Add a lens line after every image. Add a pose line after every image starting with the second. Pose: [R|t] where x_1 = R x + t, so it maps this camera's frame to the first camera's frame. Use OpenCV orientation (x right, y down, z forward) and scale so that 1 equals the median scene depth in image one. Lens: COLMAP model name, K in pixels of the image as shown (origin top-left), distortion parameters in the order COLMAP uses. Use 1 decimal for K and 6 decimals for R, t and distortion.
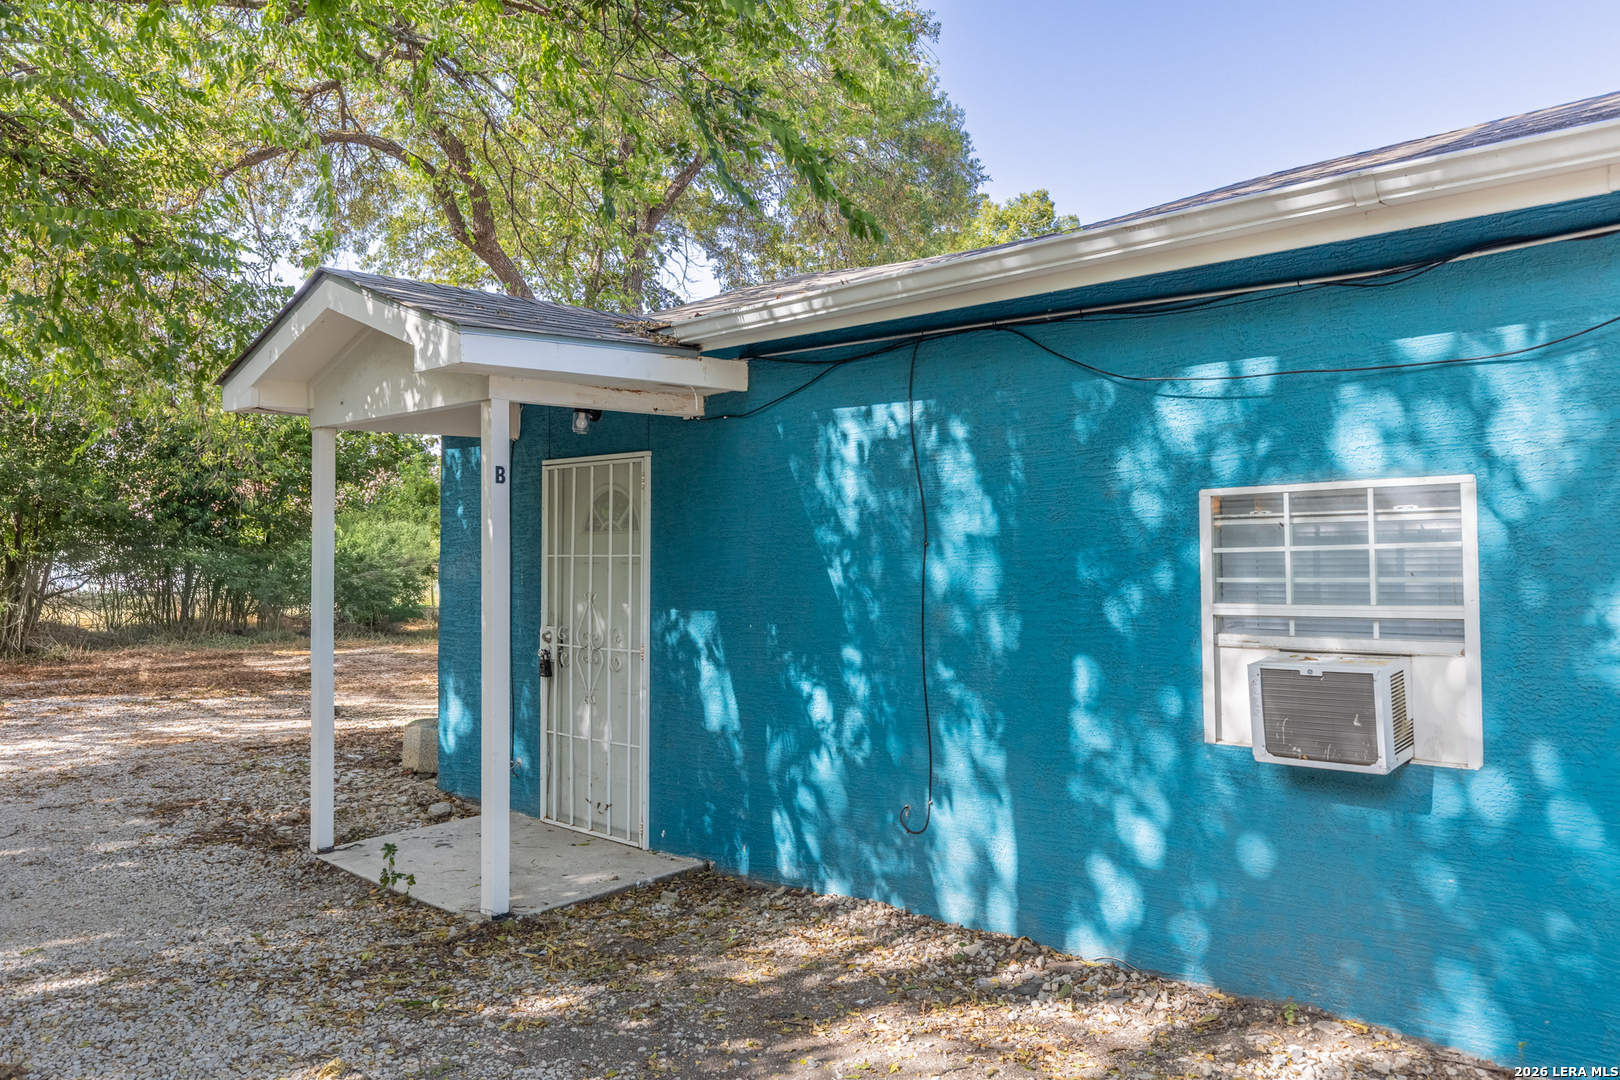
lens RADIAL K [[1224.4, 0, 805.4], [0, 1224.4, 537.3], [0, 0, 1]] dist [0.012053, 0.003689]
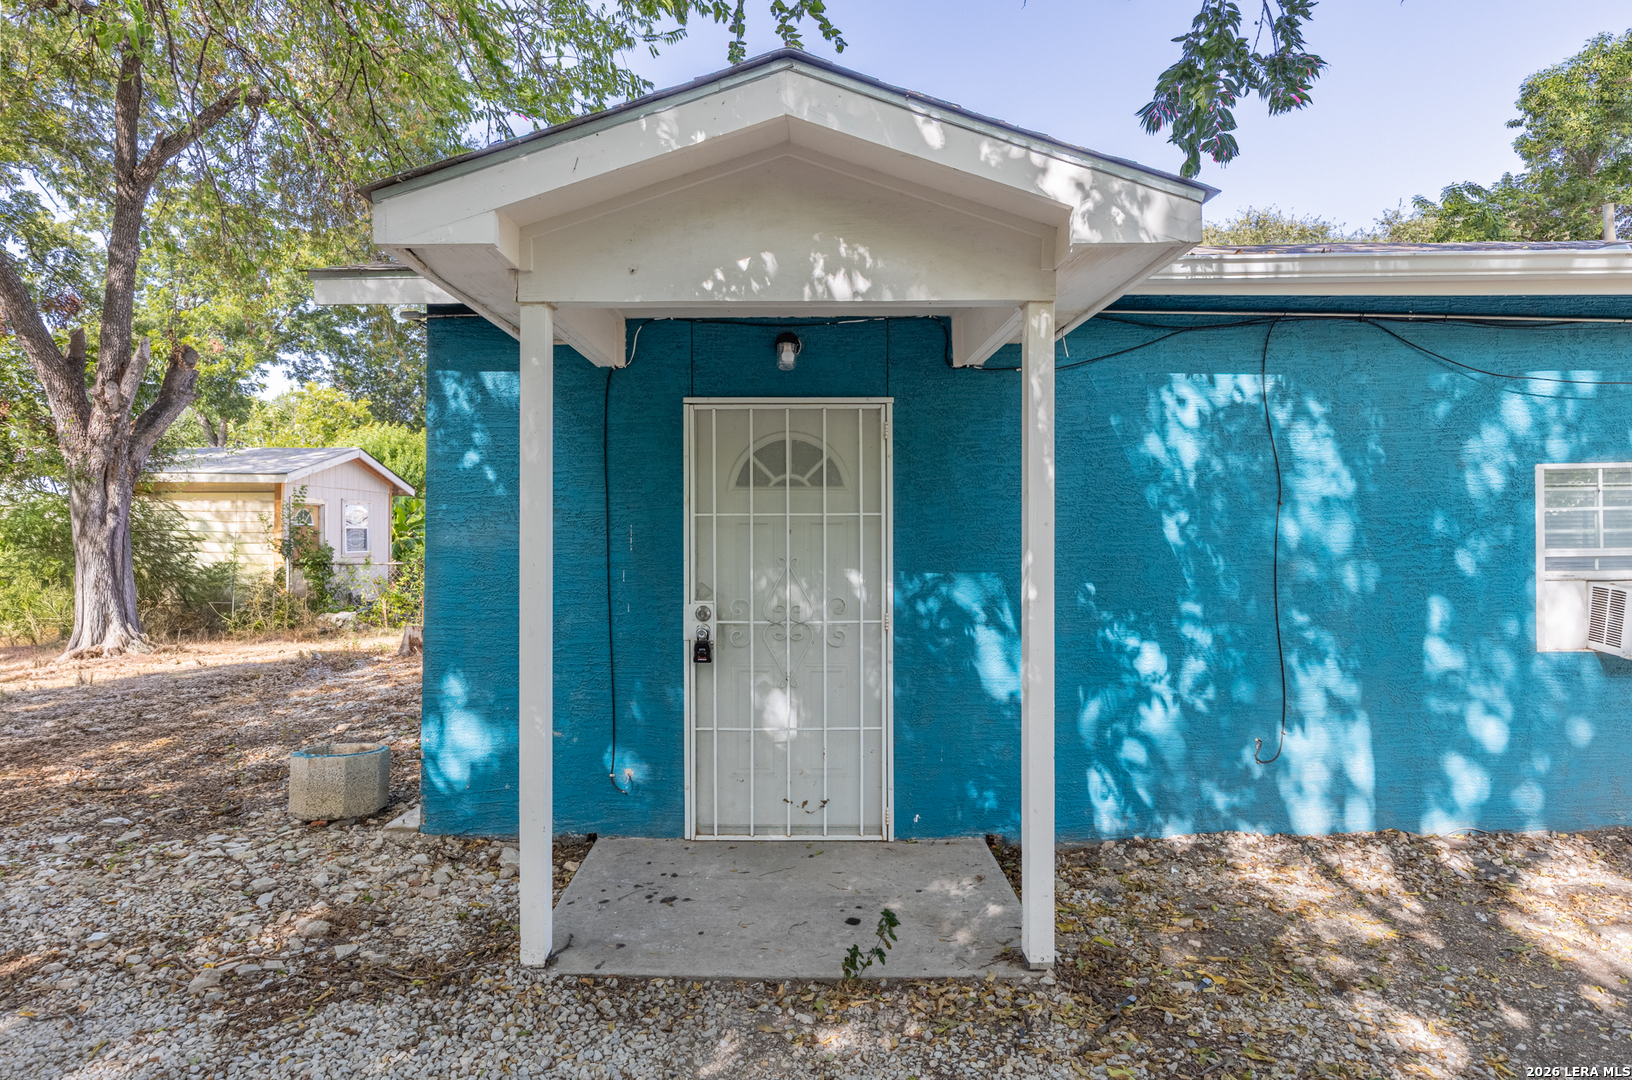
lens RADIAL K [[885.0, 0, 804.2], [0, 885.0, 544.0], [0, 0, 1]] dist [0.009644, -0.001837]
pose [[0.722392, -0.001165, 0.691483, -0.787492], [-0.008563, 0.999907, 0.010630, 0.037599], [-0.691431, -0.013600, 0.722314, 0.723739]]
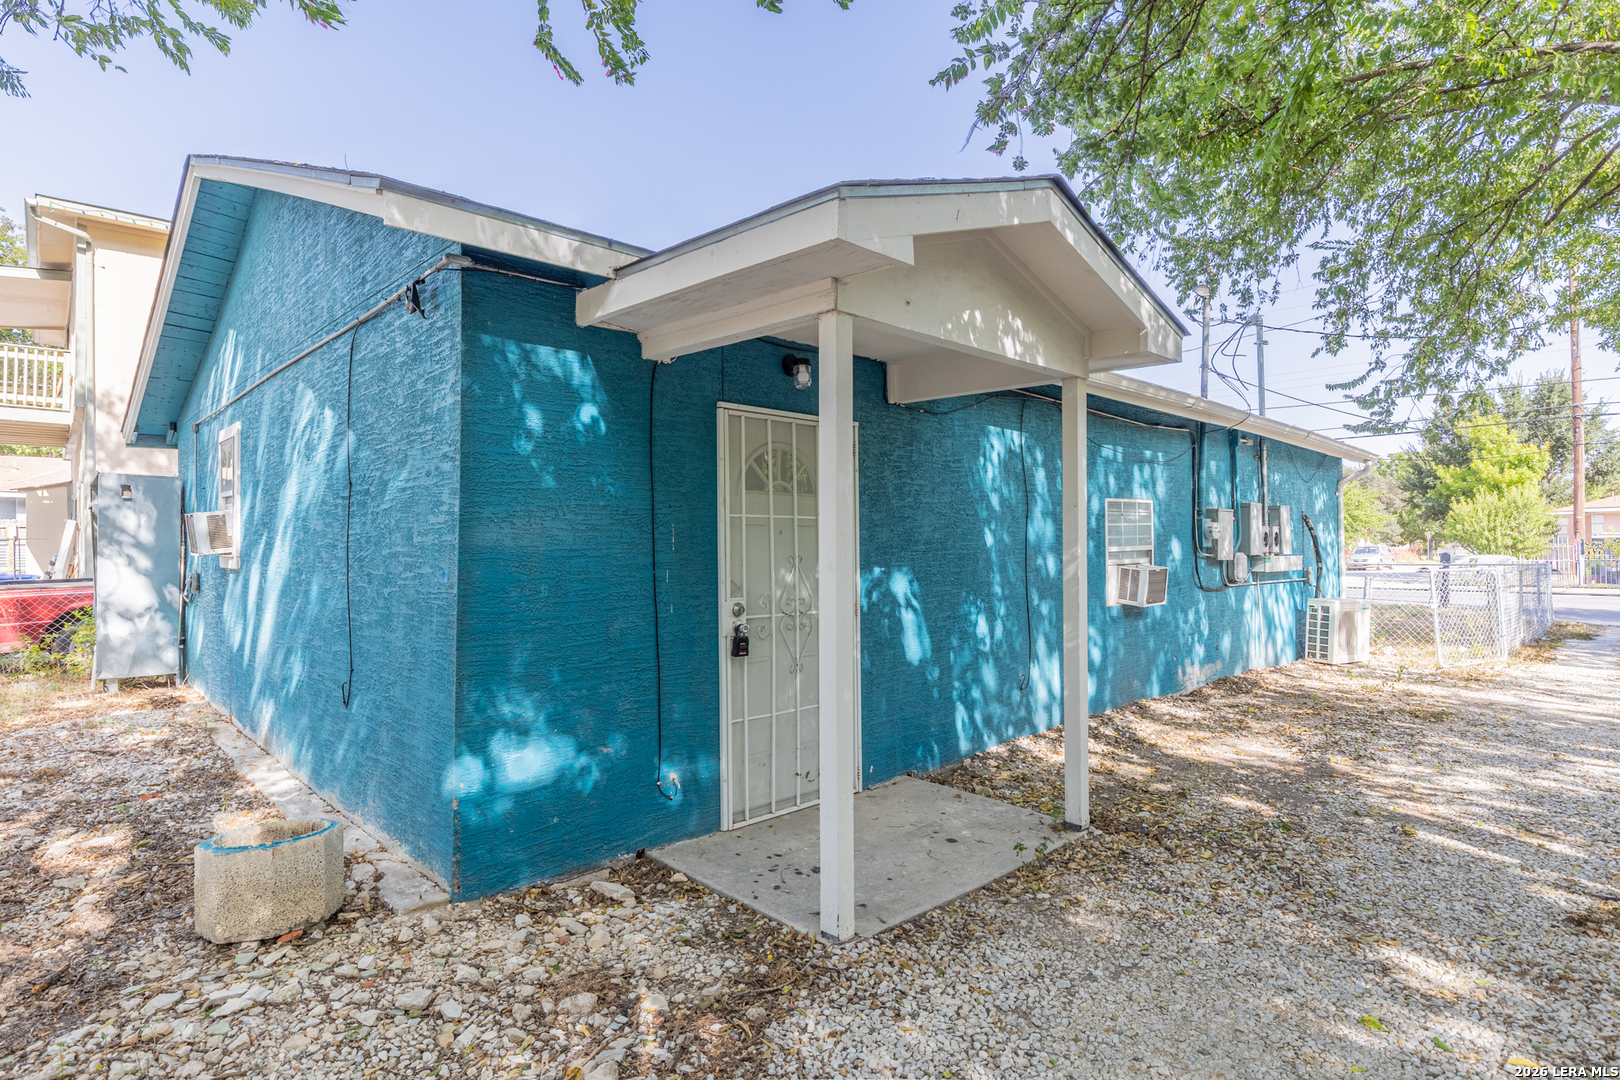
lens RADIAL K [[878.5, 0, 802.7], [0, 878.5, 548.0], [0, 0, 1]] dist [0.009644, -0.001837]
pose [[0.005007, 0.003407, 0.999982, -1.144688], [-0.009481, 0.999949, -0.003359, 0.053851], [-0.999943, -0.009464, 0.005039, 1.325385]]
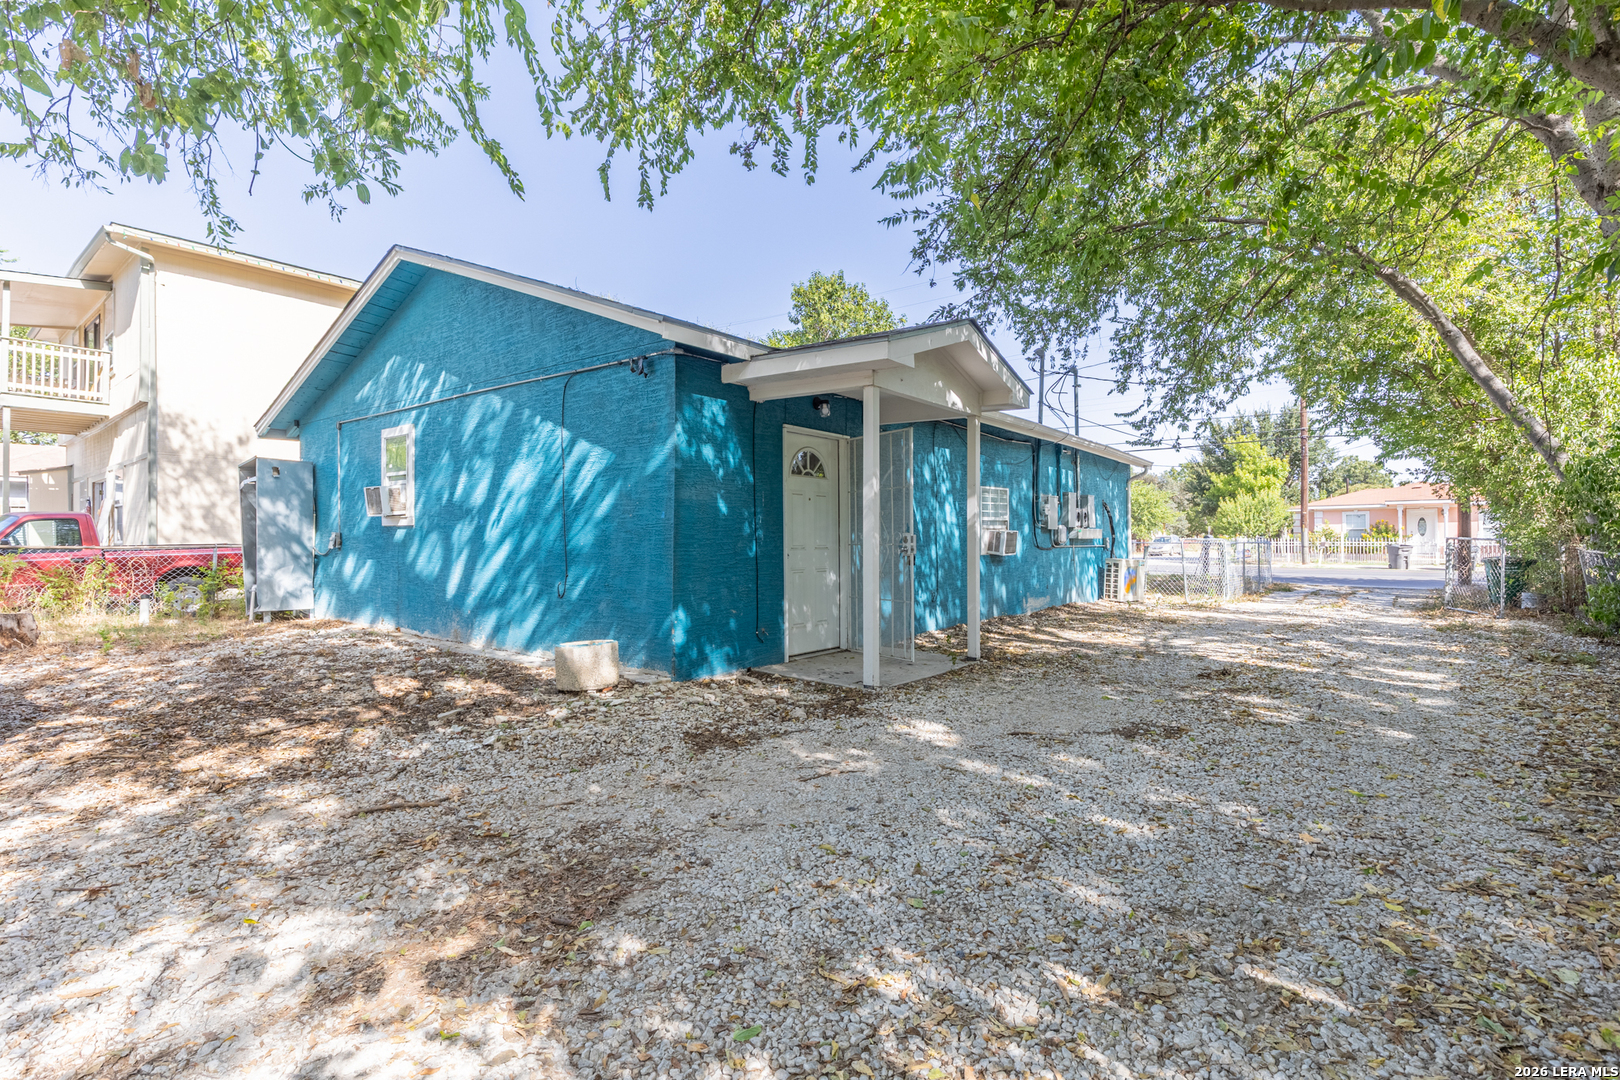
lens RADIAL K [[810.4, 0, 807.7], [0, 810.4, 543.1], [0, 0, 1]] dist [0.016101, -0.000146]
pose [[-0.144344, 0.002046, 0.989525, -1.697892], [-0.011992, 0.999921, -0.003817, 0.122671], [-0.989455, -0.012417, -0.144308, 1.574677]]
